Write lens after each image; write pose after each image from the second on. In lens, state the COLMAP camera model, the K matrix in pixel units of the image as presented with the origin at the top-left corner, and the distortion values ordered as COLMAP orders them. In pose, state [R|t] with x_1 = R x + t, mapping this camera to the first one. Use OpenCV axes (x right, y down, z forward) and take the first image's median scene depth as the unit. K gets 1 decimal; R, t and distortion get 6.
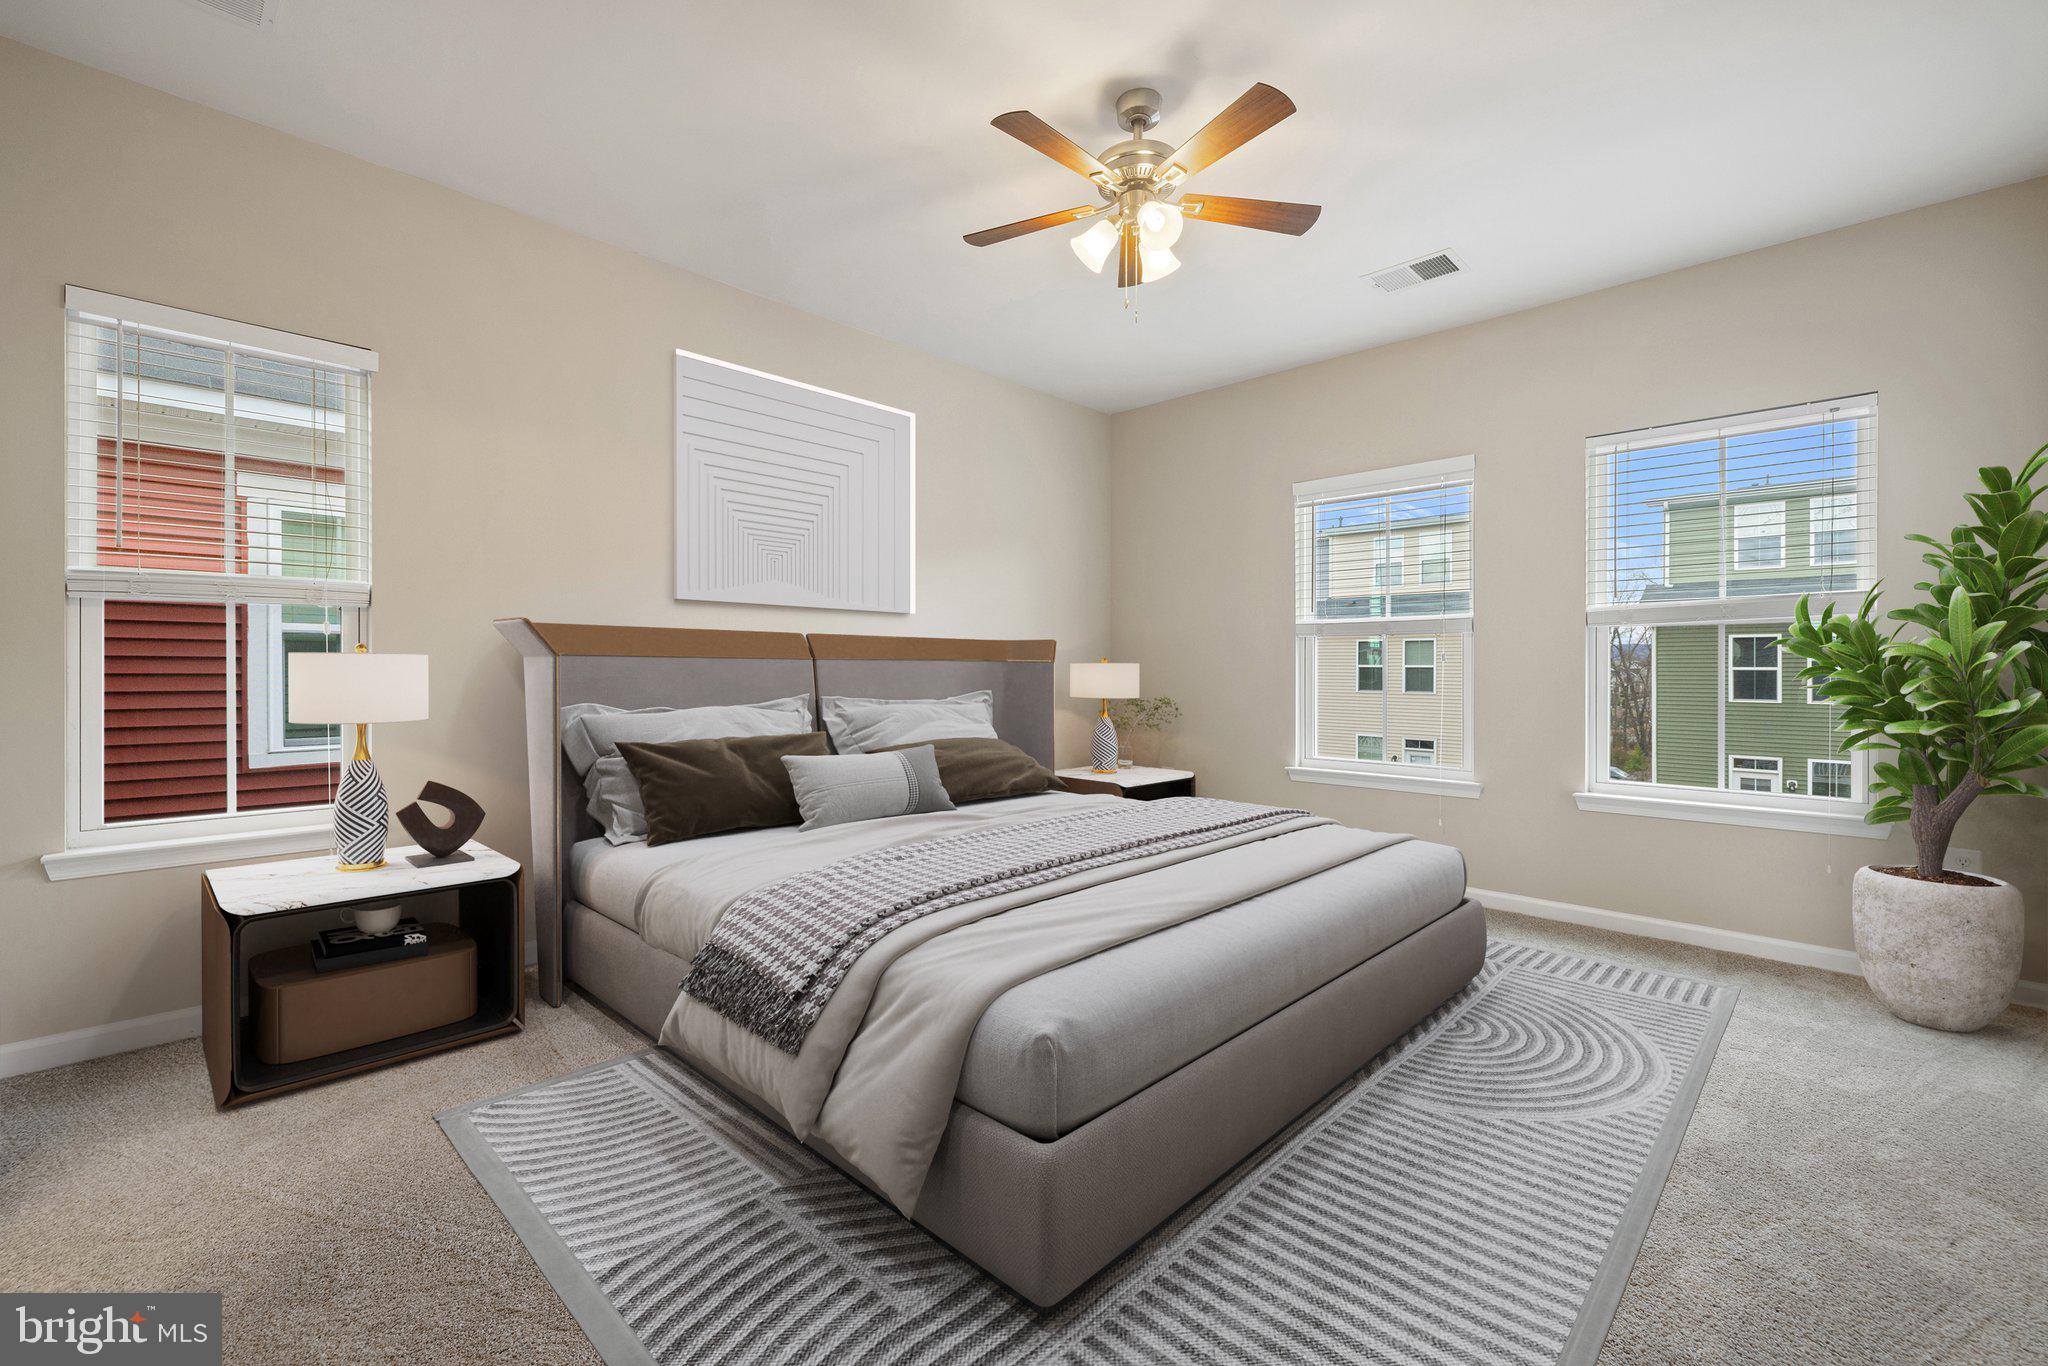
lens RADIAL K [[874.7, 0, 980.0], [0, 874.7, 673.7], [0, 0, 1]] dist [0.000002, -0.000055]
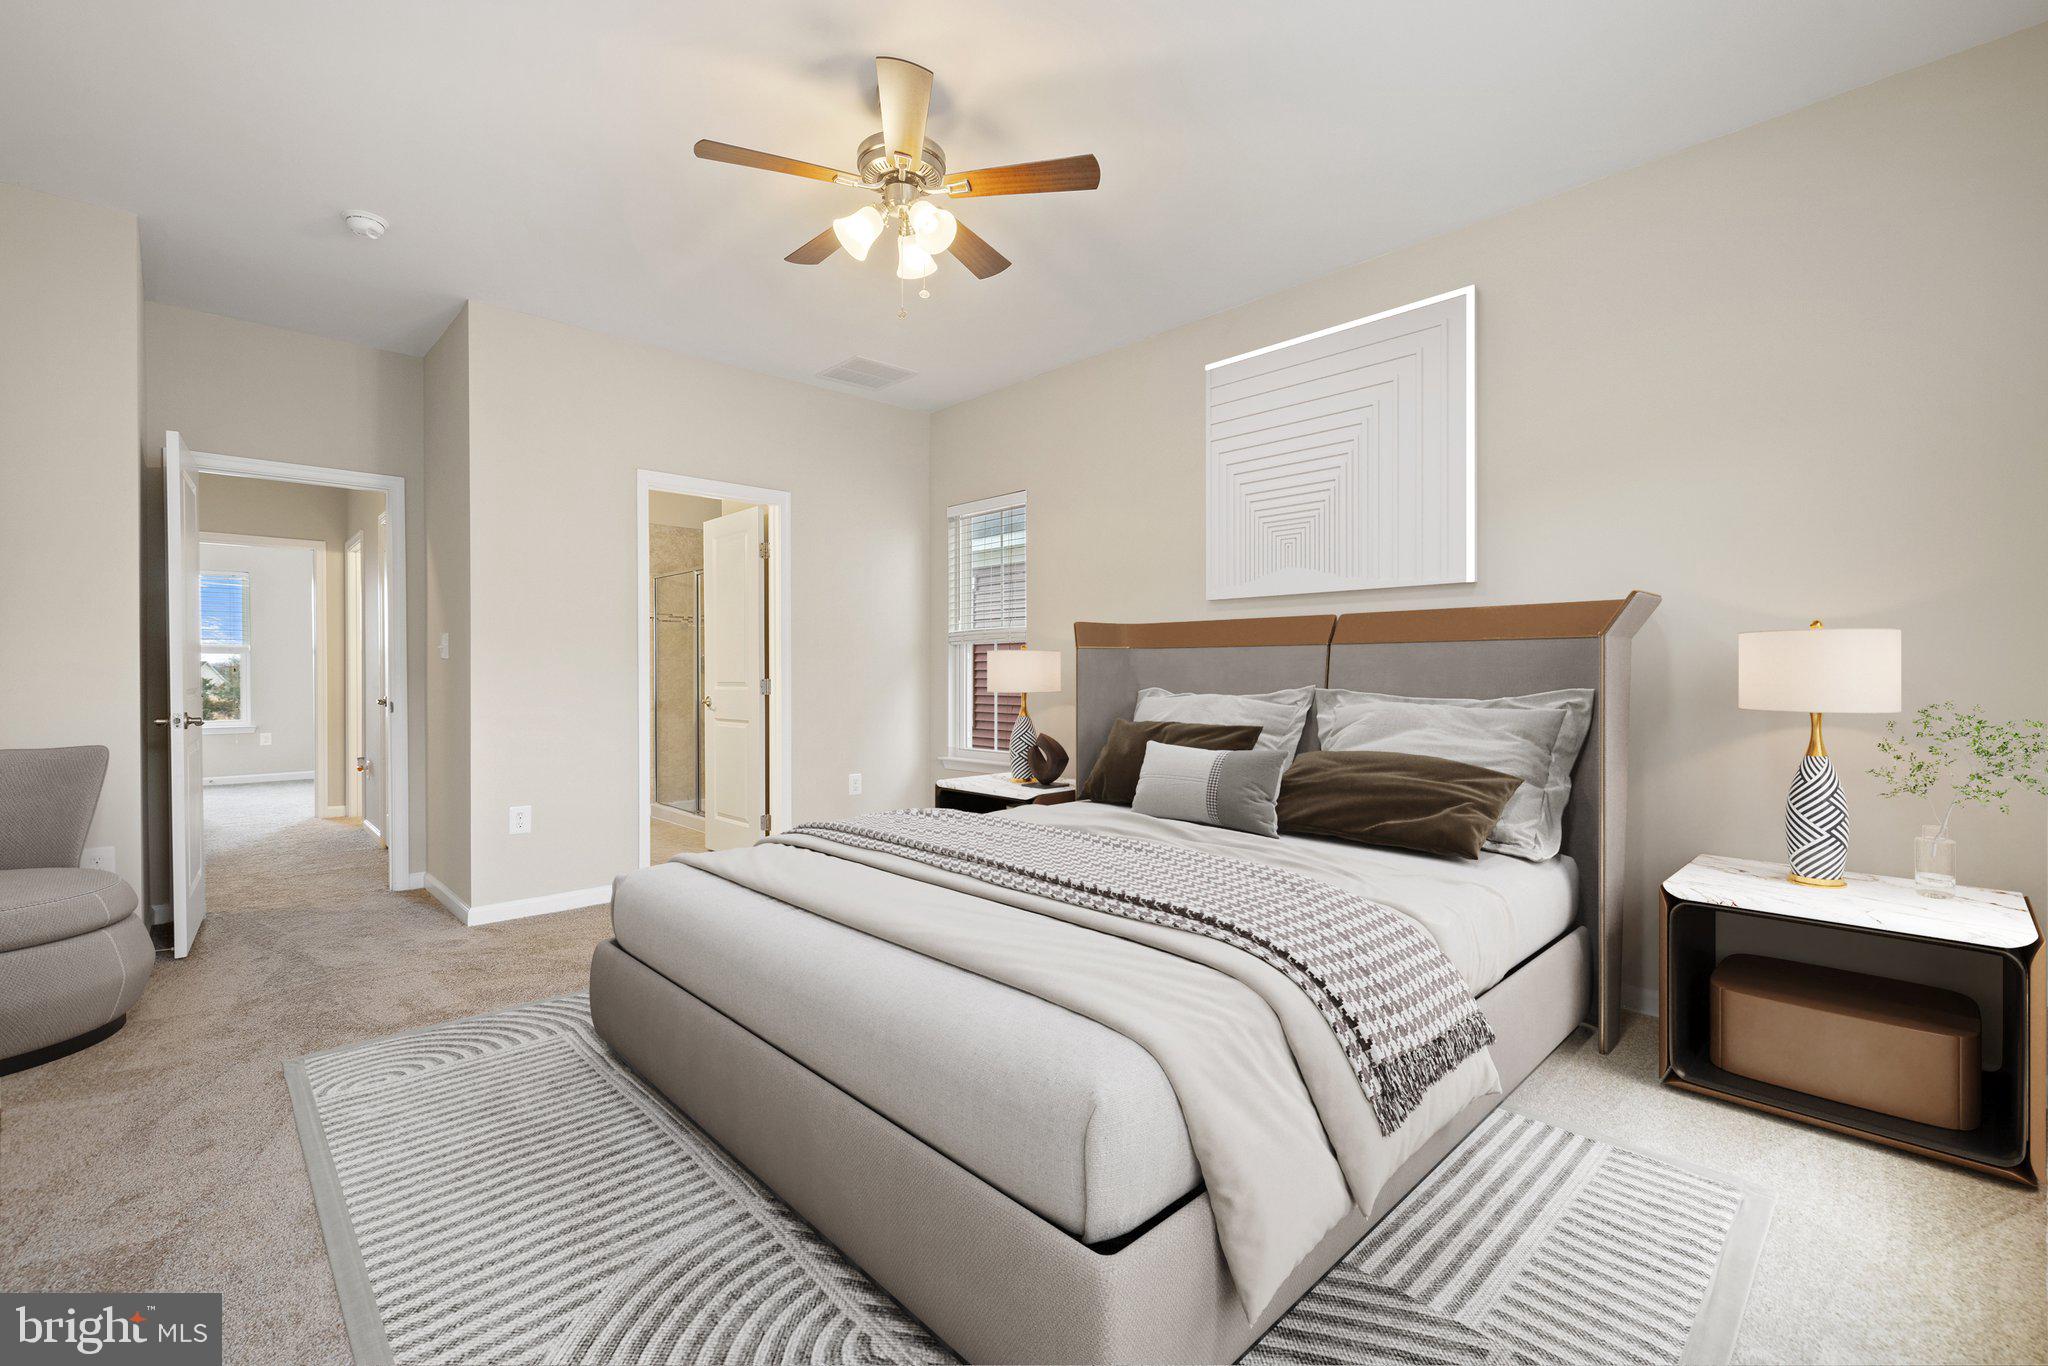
lens RADIAL K [[885.9, 0, 1022.0], [0, 885.9, 667.8], [0, 0, 1]] dist [0.020744, 0.000082]
pose [[-0.024290, -0.000283, -0.999705, 1.439797], [0.008173, 0.999966, -0.000482, 0.007859], [0.999672, -0.008182, -0.024287, 1.491328]]
